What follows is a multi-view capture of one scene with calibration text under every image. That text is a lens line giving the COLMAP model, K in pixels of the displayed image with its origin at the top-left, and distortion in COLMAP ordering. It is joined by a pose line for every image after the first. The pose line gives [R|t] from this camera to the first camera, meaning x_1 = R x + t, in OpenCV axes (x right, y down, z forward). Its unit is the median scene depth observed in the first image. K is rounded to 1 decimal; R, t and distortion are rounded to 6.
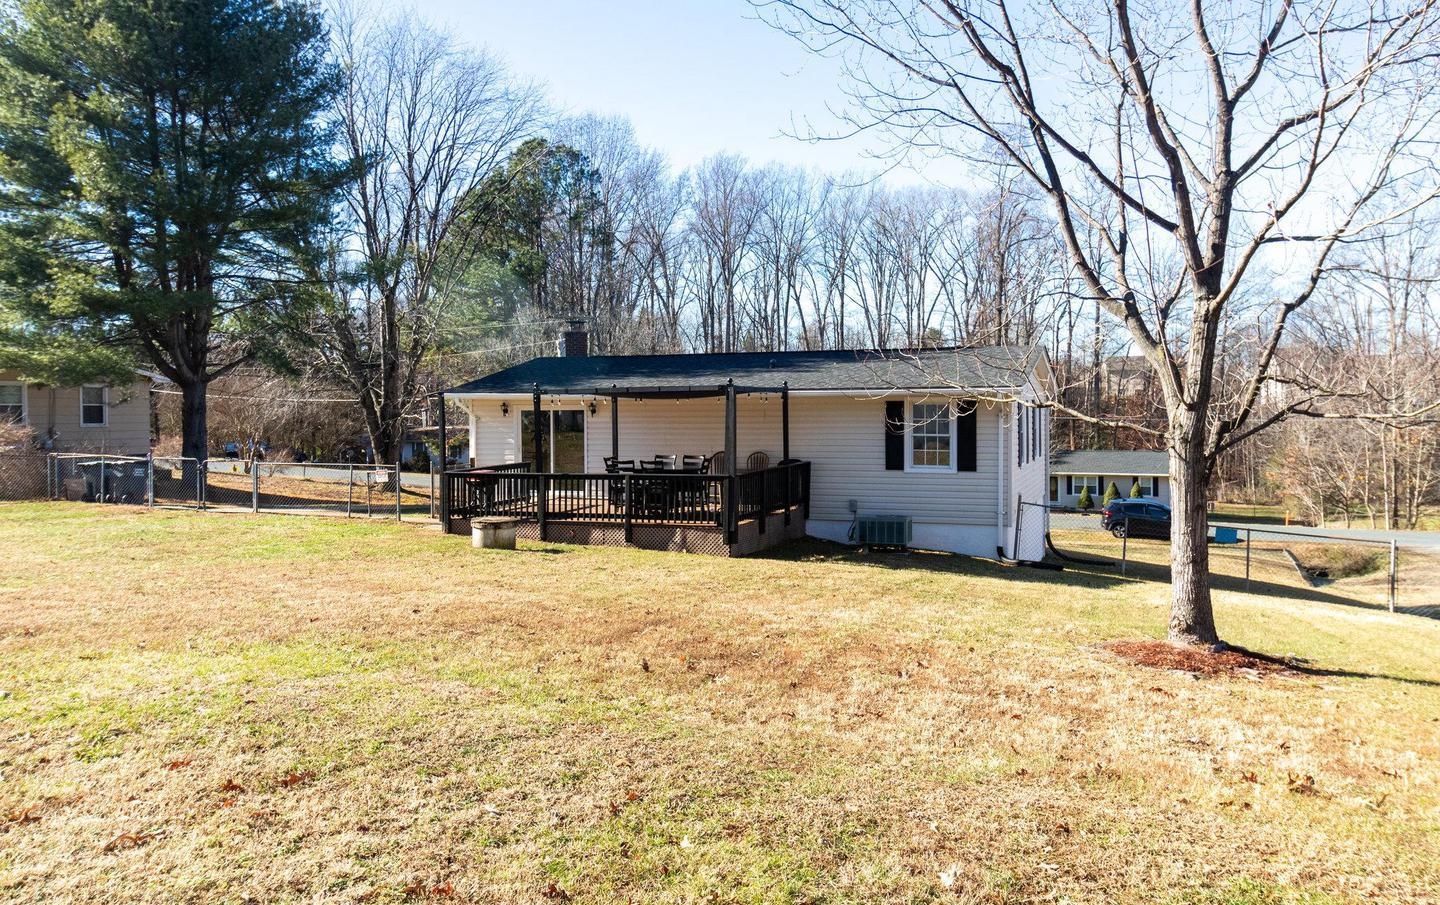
lens RADIAL K [[1059.4, 0, 720.0], [0, 1059.4, 452.5], [0, 0, 1]] dist [0.006151, 0.001682]
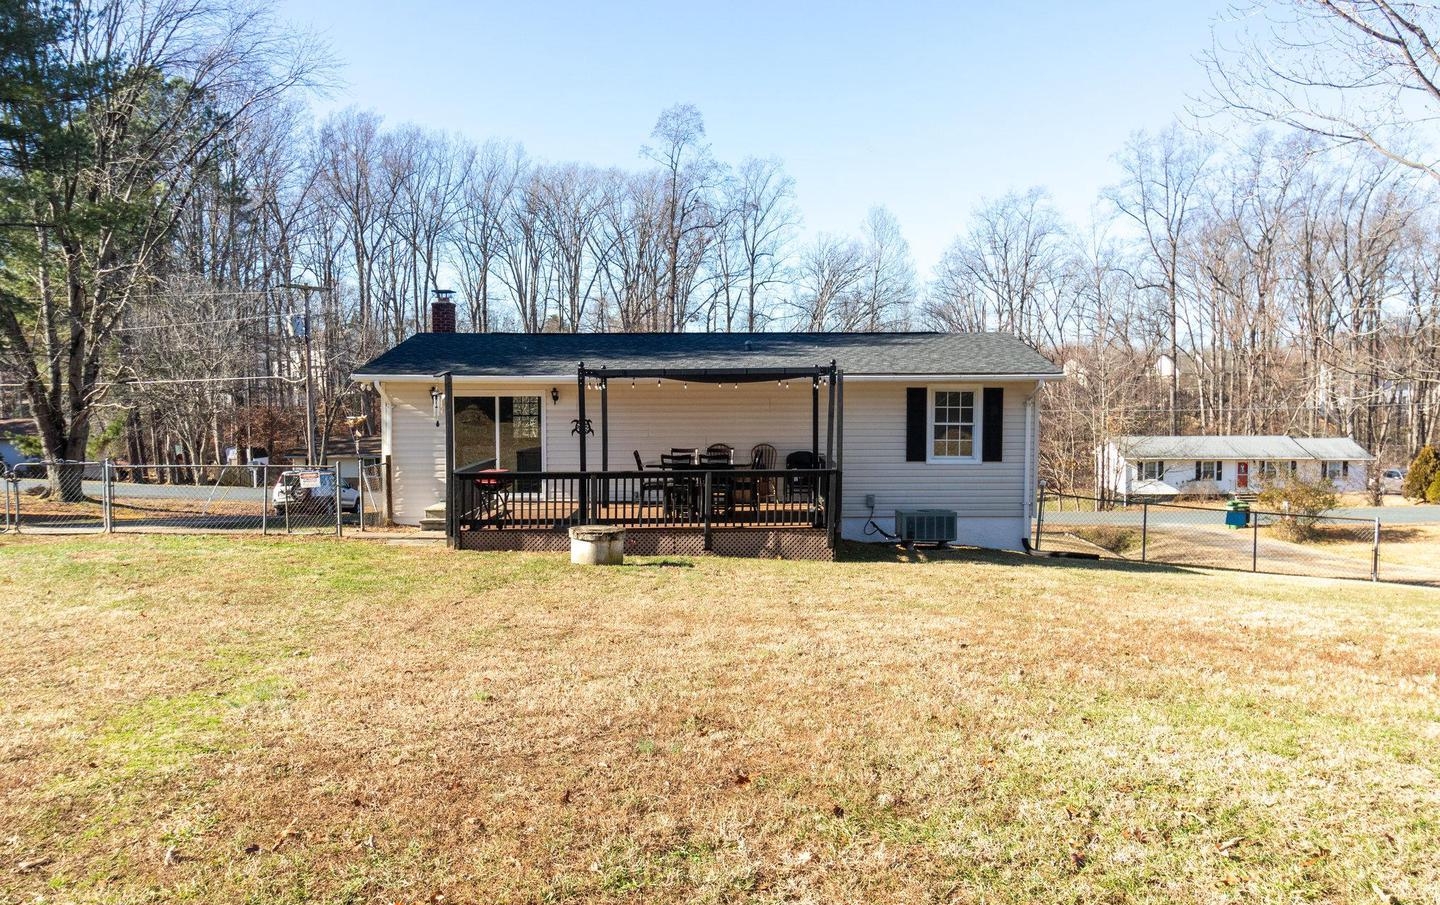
lens RADIAL K [[1117.2, 0, 719.2], [0, 1117.2, 480.5], [0, 0, 1]] dist [0.008381, 0.000400]
pose [[0.938114, -0.021551, 0.345655, -0.342938], [0.011307, 0.999436, 0.031626, 0.000111], [-0.346142, -0.025760, 0.937828, 0.135023]]
